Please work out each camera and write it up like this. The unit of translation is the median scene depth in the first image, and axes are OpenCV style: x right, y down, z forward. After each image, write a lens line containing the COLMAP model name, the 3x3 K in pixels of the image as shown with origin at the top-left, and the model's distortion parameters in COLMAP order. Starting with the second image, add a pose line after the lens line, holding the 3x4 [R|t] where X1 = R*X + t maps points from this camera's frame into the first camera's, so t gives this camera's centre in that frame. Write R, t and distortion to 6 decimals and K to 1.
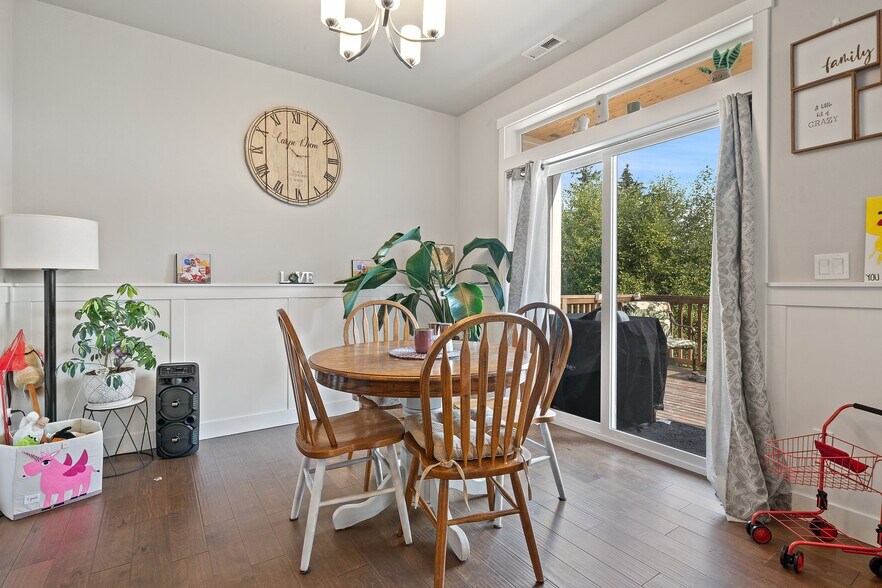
lens RADIAL K [[414.5, 0, 438.0], [0, 414.5, 288.4], [0, 0, 1]] dist [0.006848, -0.001701]
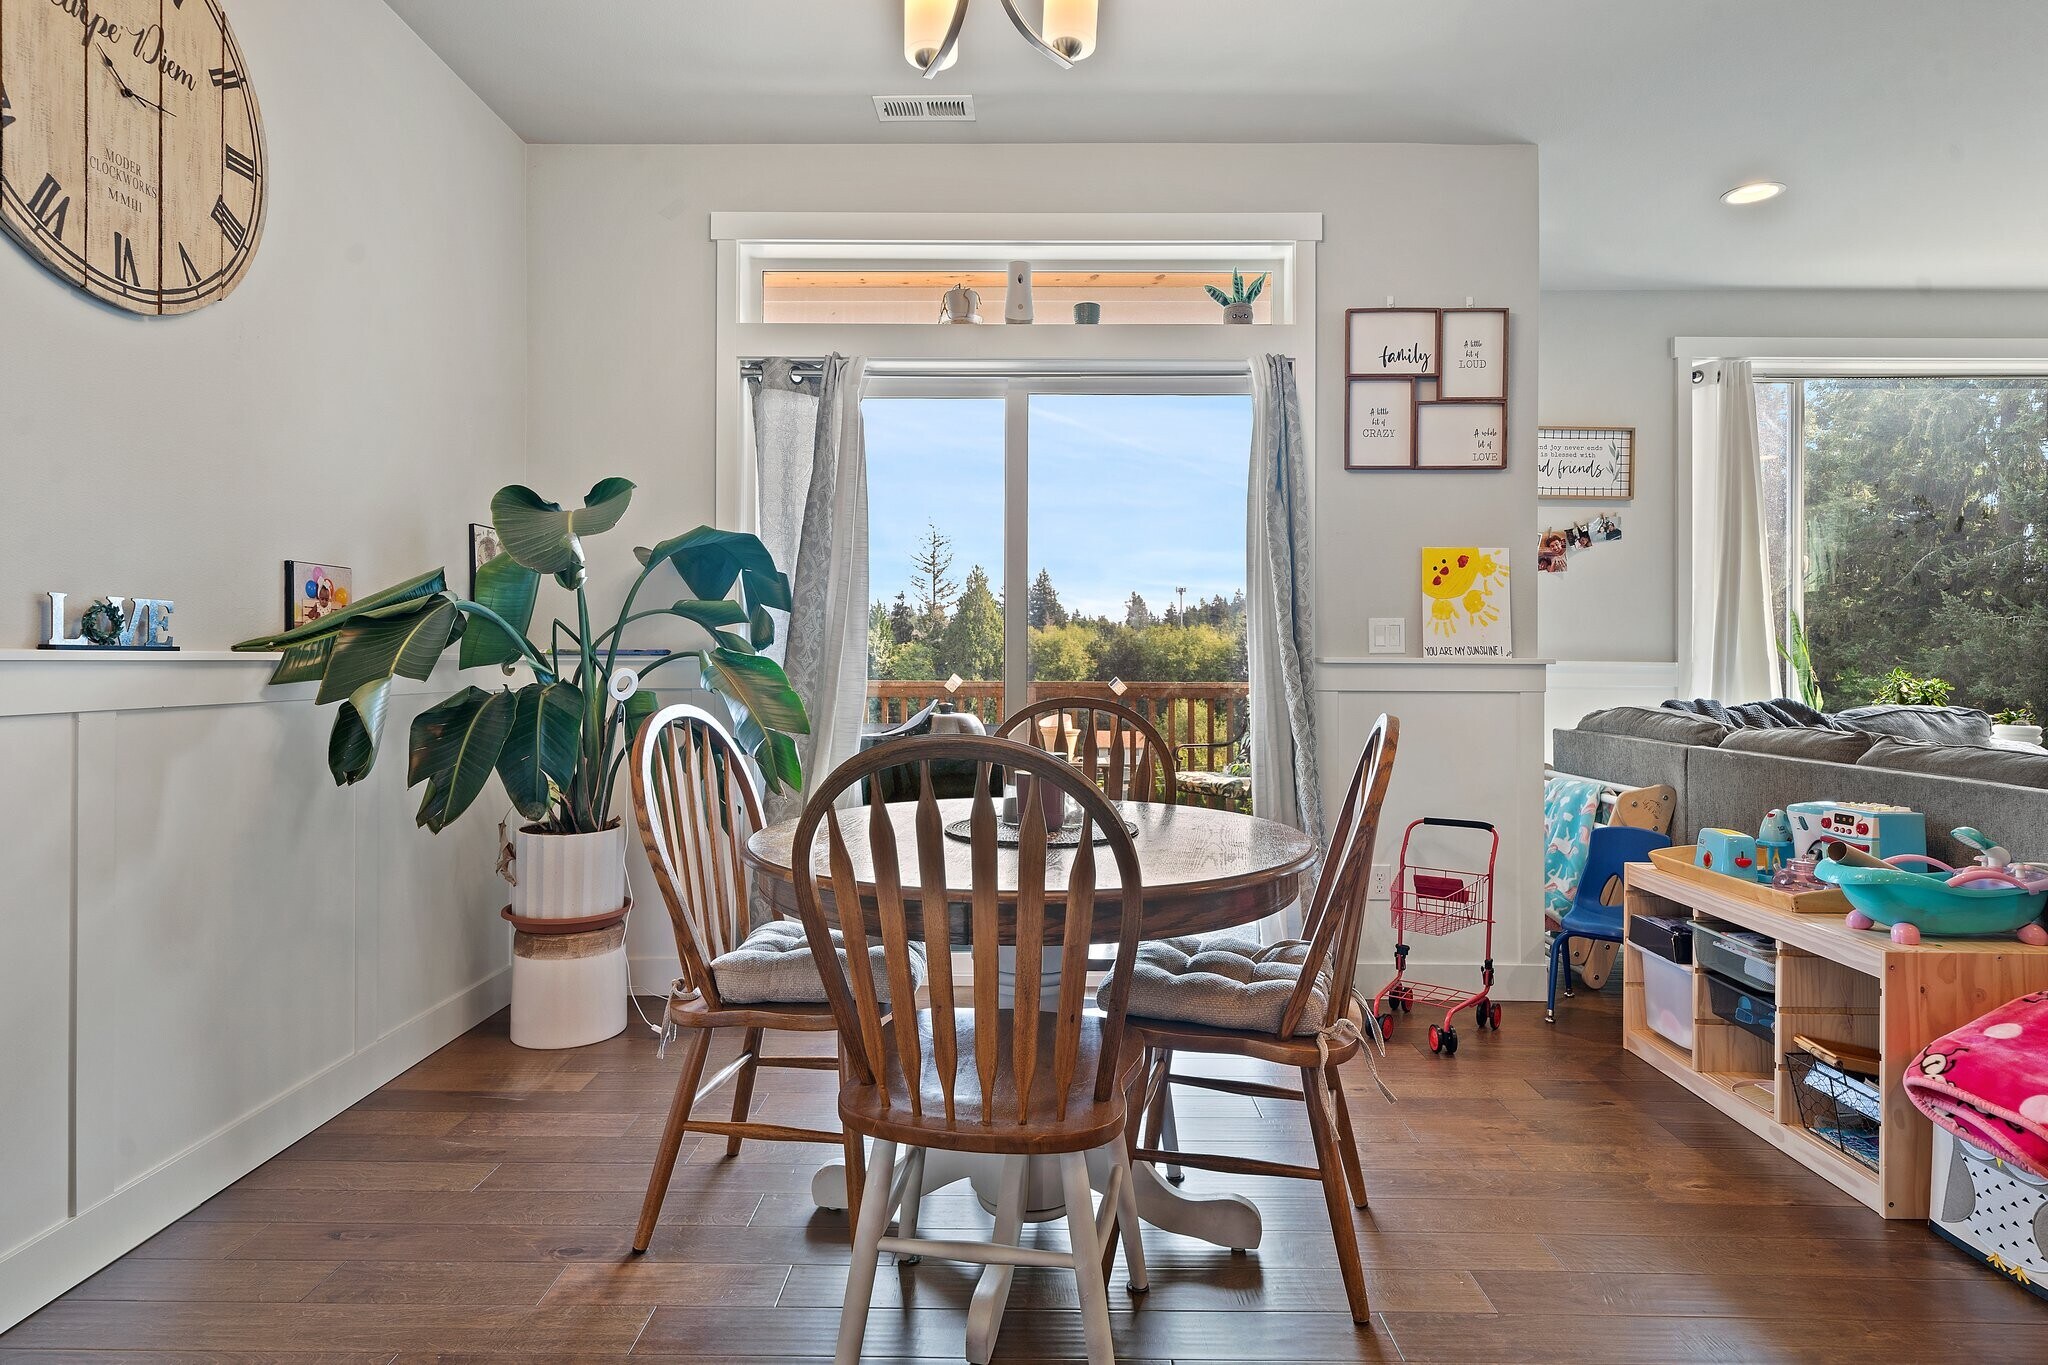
lens RADIAL K [[1093.7, 0, 1022.6], [0, 1093.7, 676.9], [0, 0, 1]] dist [0.003326, -0.001956]
pose [[0.570047, -0.005406, 0.821595, -1.806051], [0.006506, 0.999977, 0.002066, 0.019256], [-0.821587, 0.004168, 0.570069, 0.804725]]
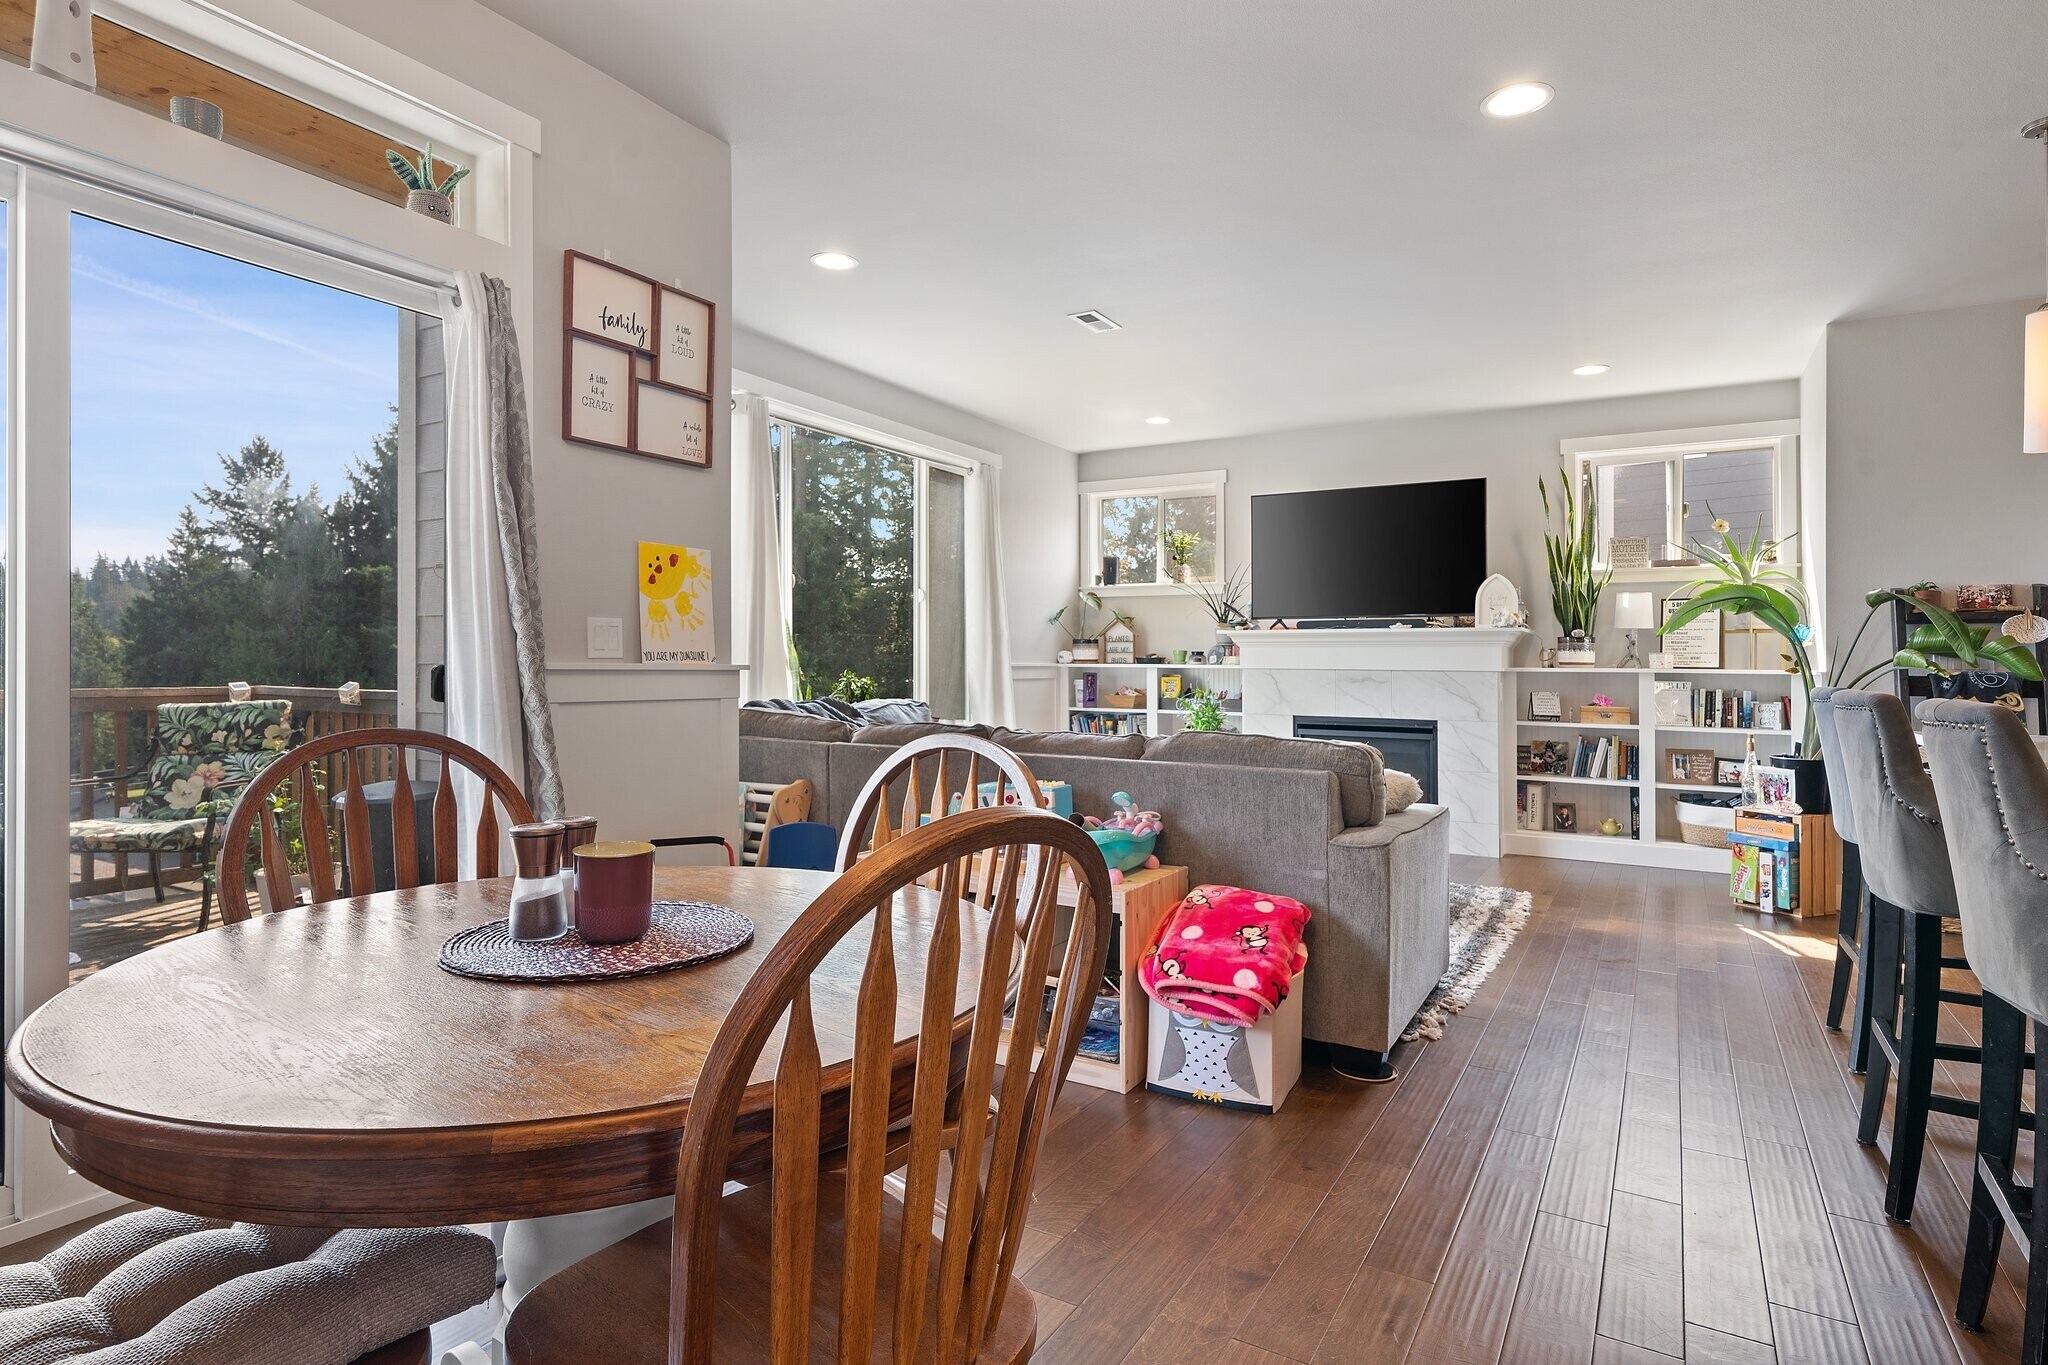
lens RADIAL K [[1093.7, 0, 1021.7], [0, 1093.7, 677.5], [0, 0, 1]] dist [0.003326, -0.001956]
pose [[-0.420760, -0.010837, 0.907107, -1.535310], [0.004654, 0.999890, 0.014105, -0.024857], [-0.907160, 0.010157, -0.420663, 2.075461]]
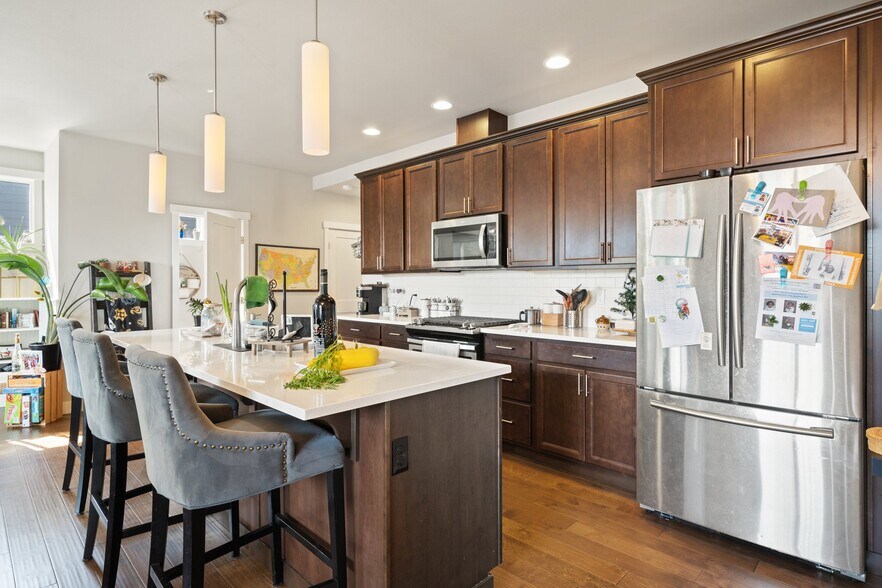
lens RADIAL K [[471.0, 0, 432.4], [0, 471.0, 276.6], [0, 0, 1]] dist [0.003326, -0.001956]
pose [[-0.983982, -0.005949, -0.178171, -1.345334], [-0.005280, 0.999977, -0.004229, -0.109244], [0.178192, -0.003220, -0.983991, 1.804570]]
